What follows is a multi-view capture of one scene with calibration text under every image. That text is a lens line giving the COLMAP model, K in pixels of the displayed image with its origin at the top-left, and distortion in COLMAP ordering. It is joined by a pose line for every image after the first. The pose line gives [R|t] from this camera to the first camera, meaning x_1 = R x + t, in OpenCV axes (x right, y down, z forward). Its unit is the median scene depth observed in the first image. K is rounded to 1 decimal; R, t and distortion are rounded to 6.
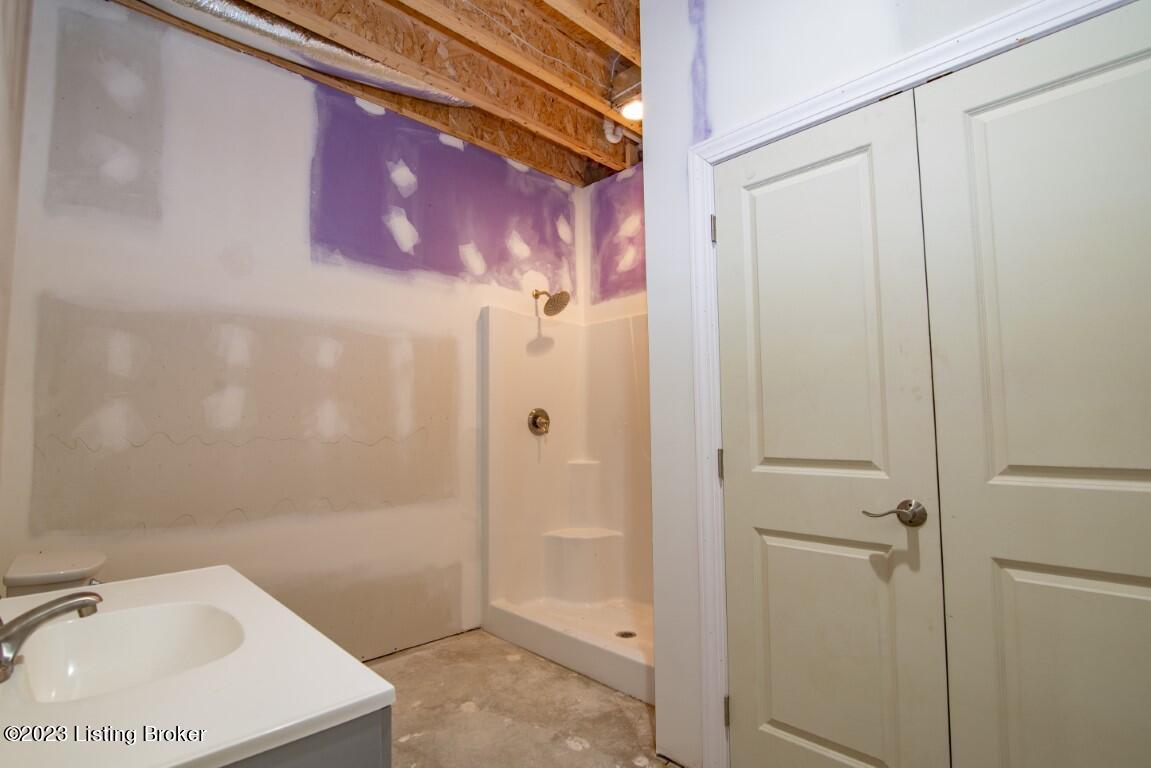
lens RADIAL K [[566.1, 0, 572.7], [0, 566.1, 391.0], [0, 0, 1]] dist [-0.014985, 0.000608]
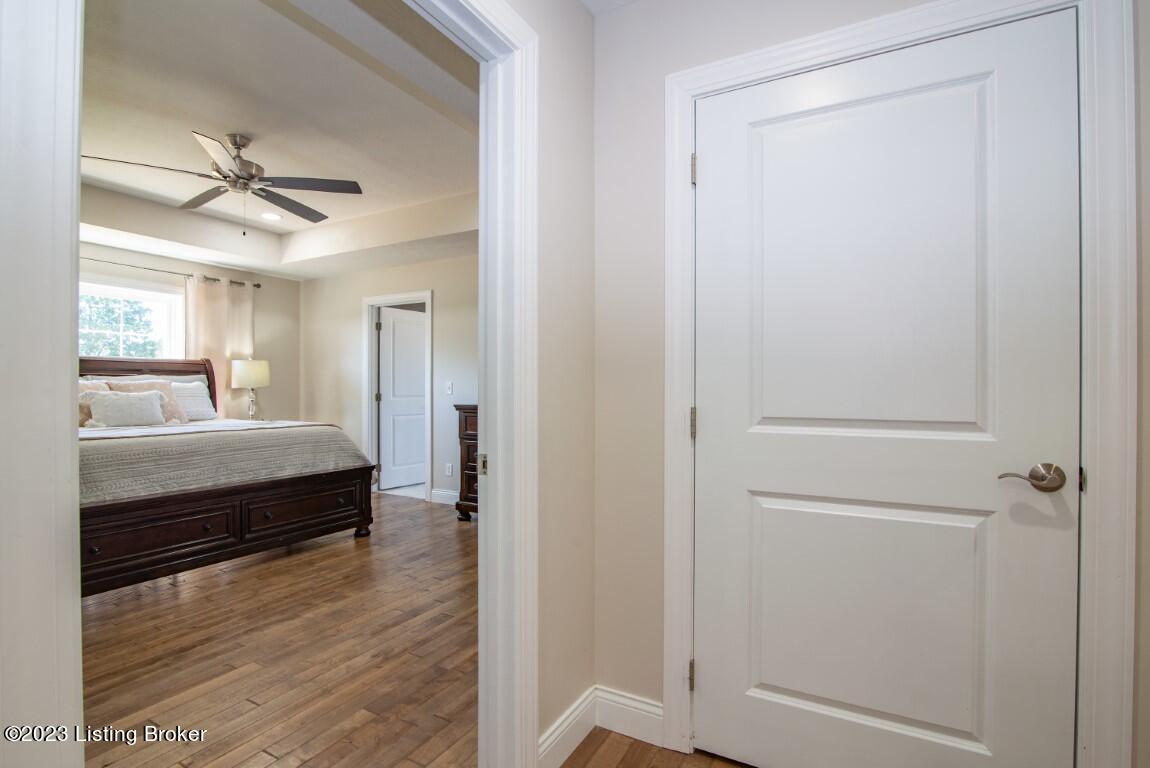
lens RADIAL K [[534.5, 0, 583.8], [0, 534.5, 386.8], [0, 0, 1]] dist [-0.003351, -0.000240]
pose [[0.946360, 0.006871, 0.323041, -0.233449], [-0.028724, 0.997605, 0.062929, 0.019107], [-0.321835, -0.068833, 0.944290, 0.248415]]
